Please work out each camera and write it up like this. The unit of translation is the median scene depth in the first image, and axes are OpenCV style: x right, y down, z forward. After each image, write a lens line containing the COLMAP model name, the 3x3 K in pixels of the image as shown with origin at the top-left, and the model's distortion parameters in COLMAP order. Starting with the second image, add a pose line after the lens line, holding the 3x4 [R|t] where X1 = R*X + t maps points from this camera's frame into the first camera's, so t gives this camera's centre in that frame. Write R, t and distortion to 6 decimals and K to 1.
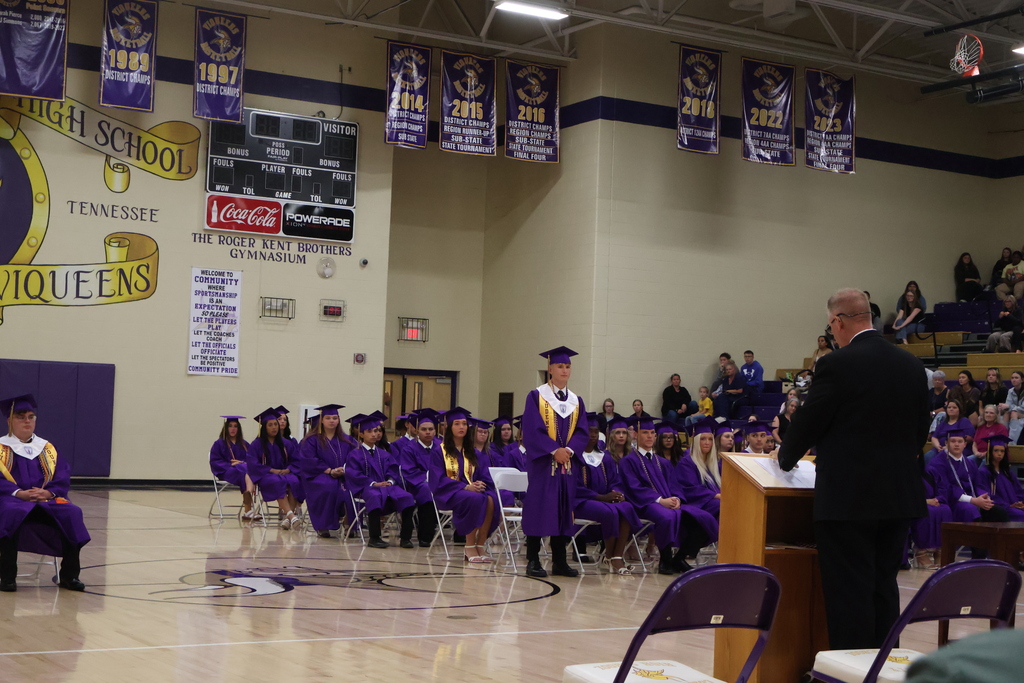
lens RADIAL K [[1636.5, 0, 514.1], [0, 1636.5, 358.5], [0, 0, 1]] dist [-0.022108, 0.028069]
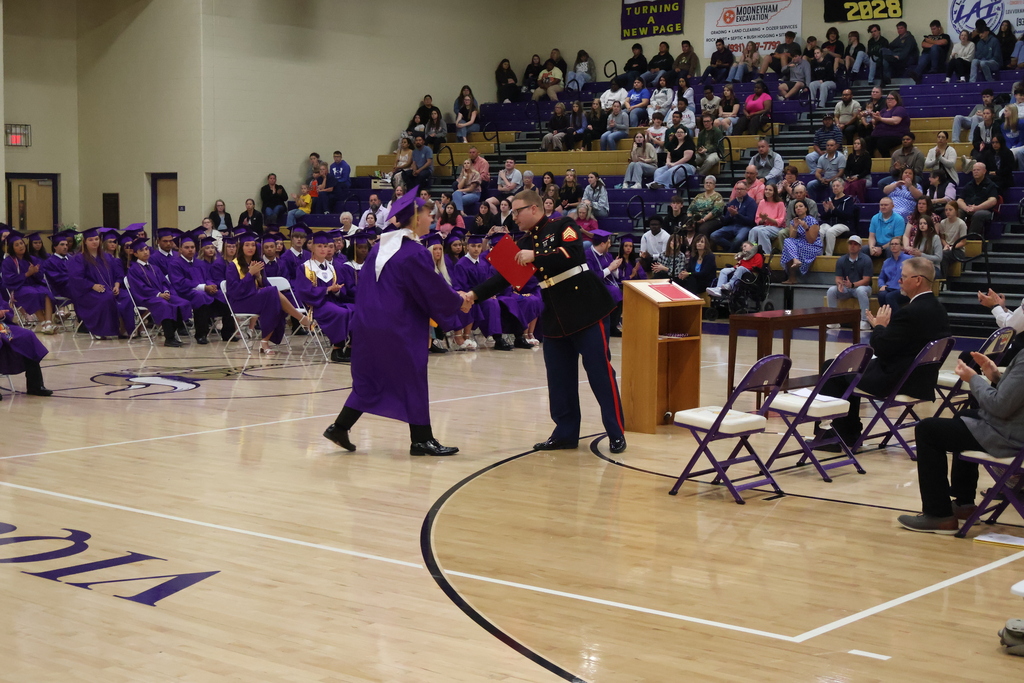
lens RADIAL K [[1640.2, 0, 512.0], [0, 1640.2, 341.5], [0, 0, 1]] dist [-0.001279, 0.002739]
pose [[0.942320, -0.055154, 0.330137, -0.131833], [0.011423, 0.991055, 0.132964, -0.025668], [-0.334517, -0.121524, 0.934521, -0.121170]]
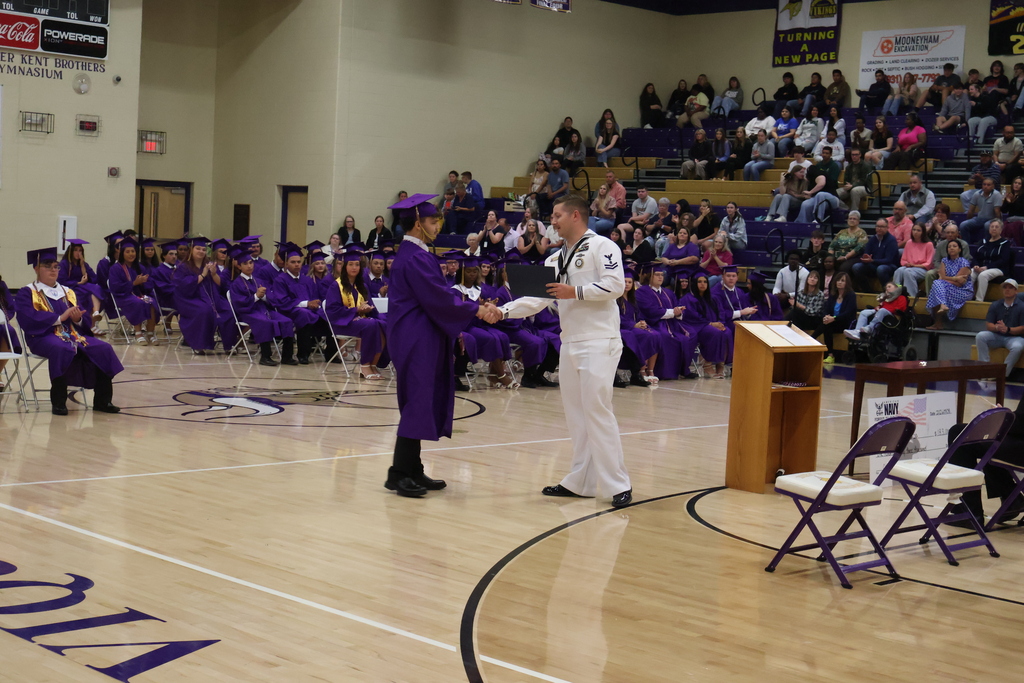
lens RADIAL K [[1640.8, 0, 512.0], [0, 1640.8, 341.5], [0, 0, 1]] dist [0.011640, -0.009802]
pose [[0.969365, -0.003890, 0.245595, -0.108773], [-0.025889, 0.992687, 0.117907, -0.023473], [-0.244258, -0.120653, 0.962175, -0.088604]]
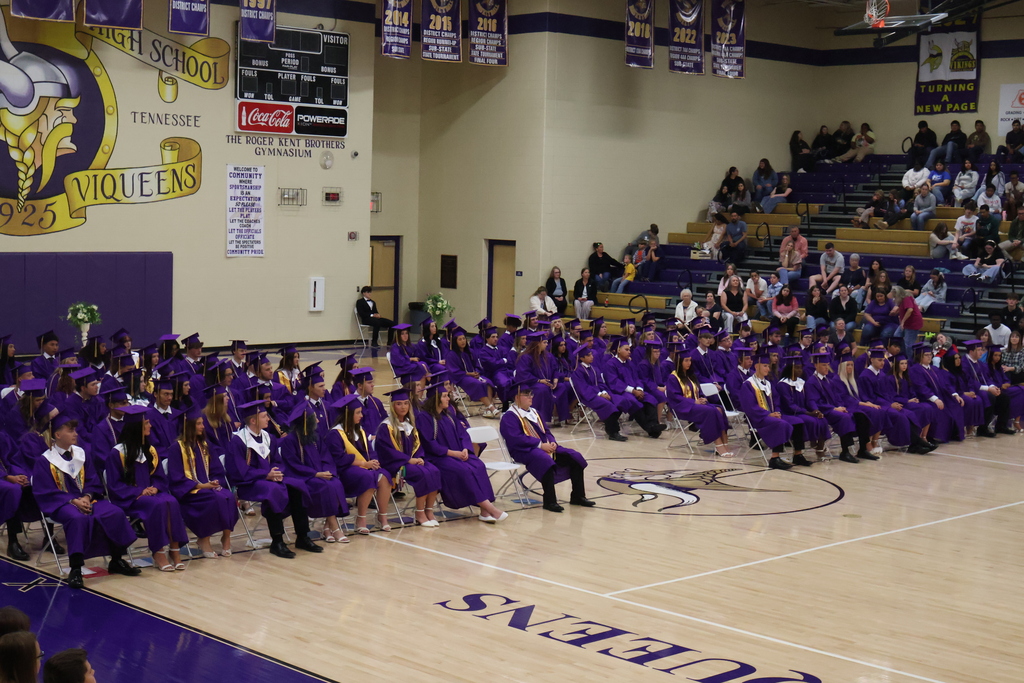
lens RADIAL K [[1634.4, 0, 512.0], [0, 1634.4, 341.5], [0, 0, 1]] dist [-0.001199, 0.043985]
pose [[0.972765, -0.028107, 0.230082, -0.263662], [-0.003012, 0.991004, 0.133799, -0.085177], [-0.231773, -0.130848, 0.963929, -0.180755]]
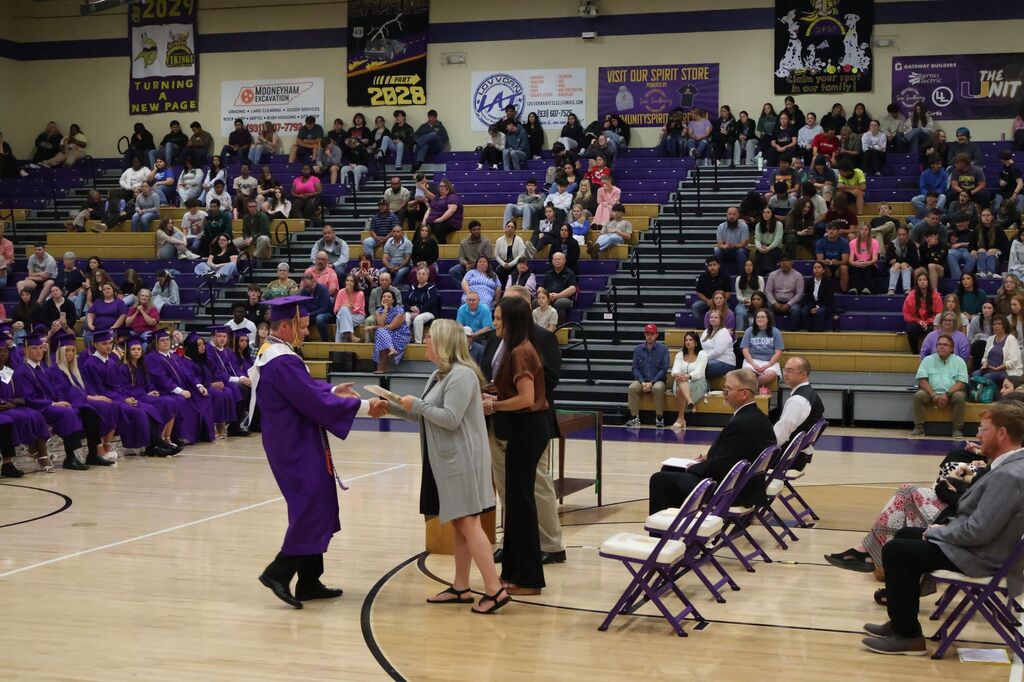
lens RADIAL K [[1640.8, 0, 512.0], [0, 1640.8, 341.0], [0, 0, 1]] dist [0.011640, -0.009802]
pose [[0.761868, -0.052017, 0.645640, -0.202984], [-0.008508, 0.995881, 0.090275, -0.033252], [-0.647677, -0.074270, 0.758287, -0.049938]]
